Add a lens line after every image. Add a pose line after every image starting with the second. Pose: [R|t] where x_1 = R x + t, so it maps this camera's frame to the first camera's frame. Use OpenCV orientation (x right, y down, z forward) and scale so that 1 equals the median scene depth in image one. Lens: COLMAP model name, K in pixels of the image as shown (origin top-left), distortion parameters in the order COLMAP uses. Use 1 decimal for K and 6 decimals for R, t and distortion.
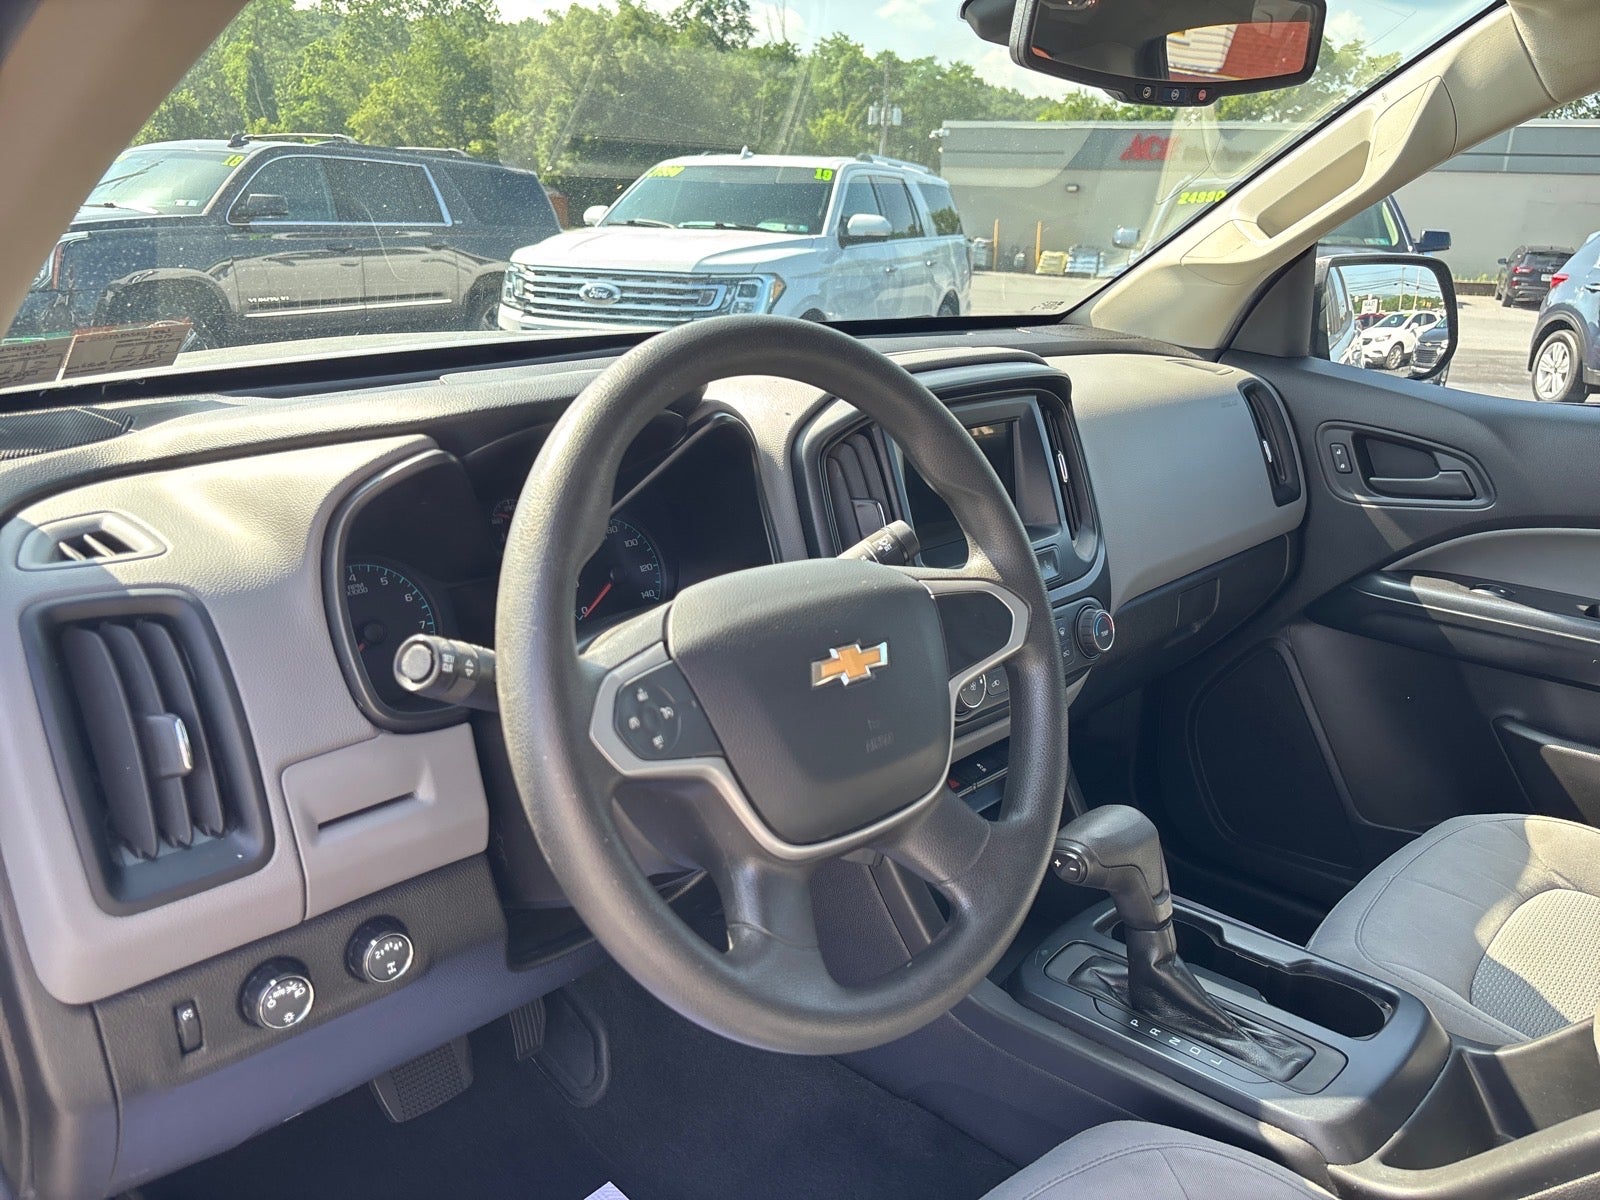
lens RADIAL K [[1143.6, 0, 833.2], [0, 1143.6, 605.4], [0, 0, 1]] dist [-0.051466, 0.124609]
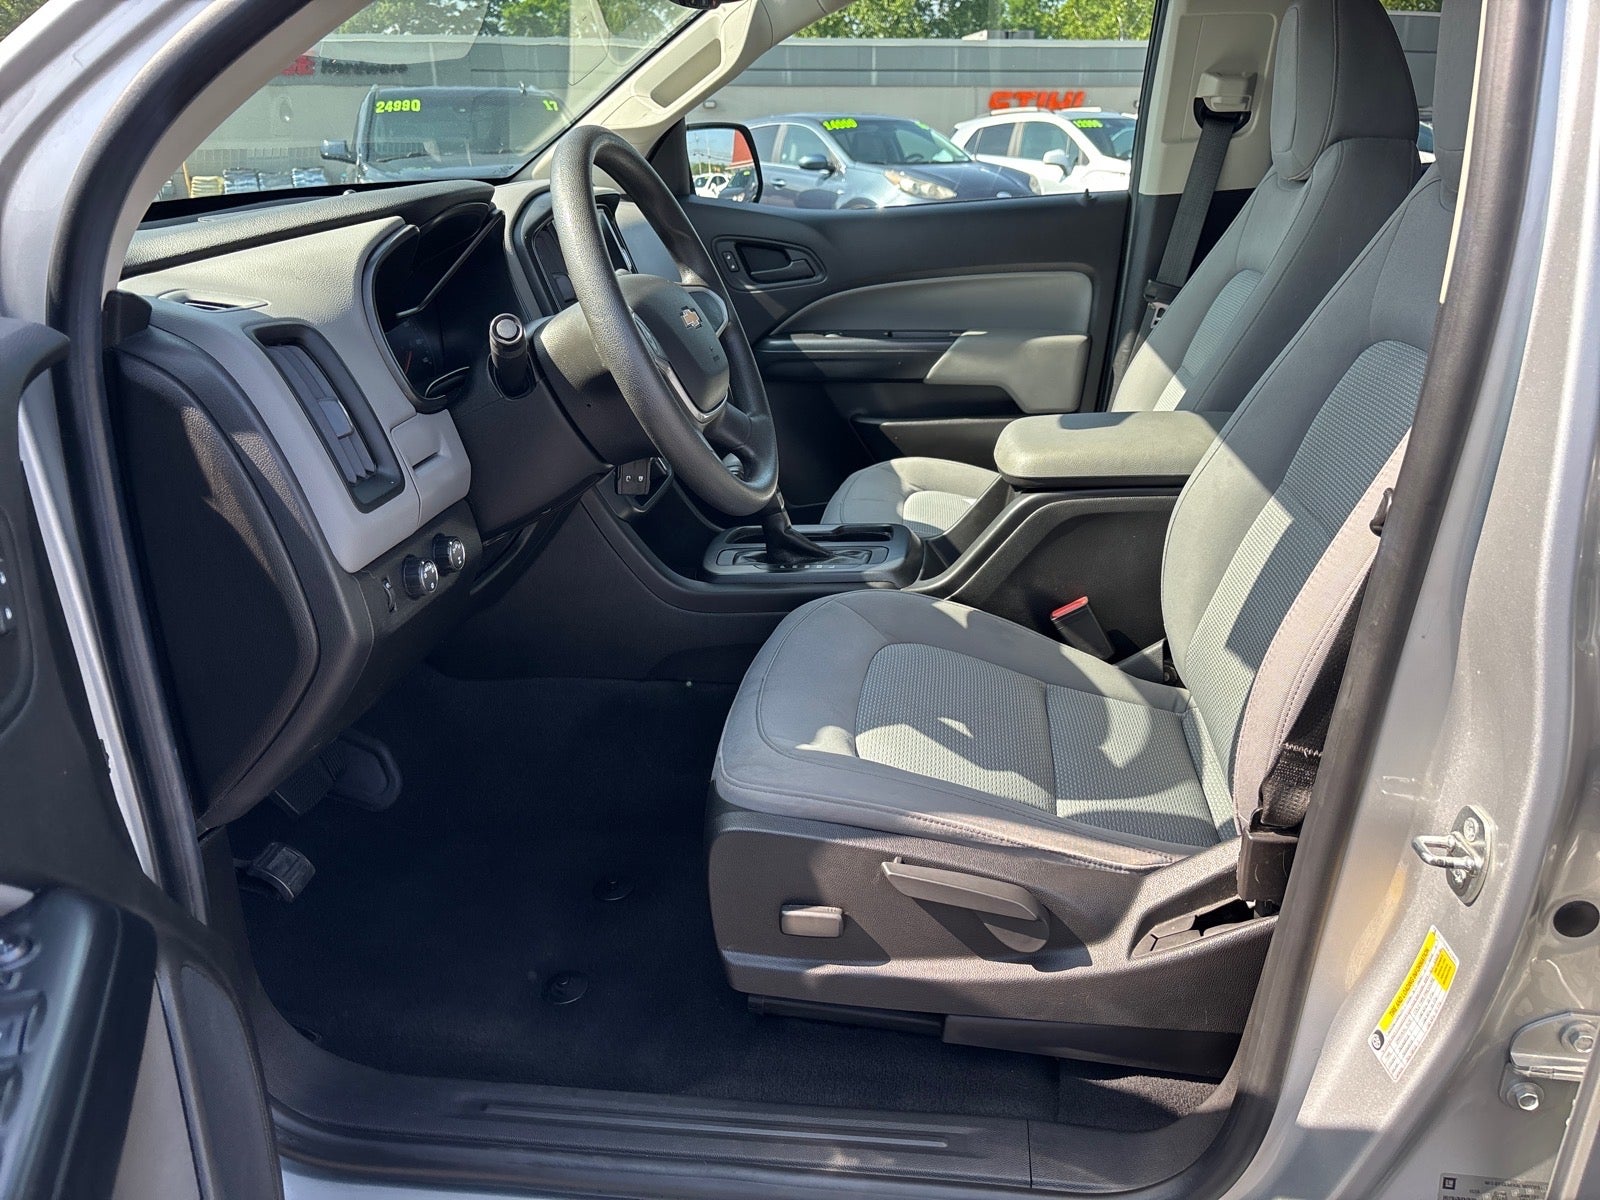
lens RADIAL K [[1143.6, 0, 833.2], [0, 1143.6, 605.4], [0, 0, 1]] dist [-0.051466, 0.124609]
pose [[0.778786, -0.266131, 0.568038, -0.477198], [0.231156, 0.963571, 0.134525, 0.151286], [-0.583146, 0.026539, 0.811934, -0.312588]]
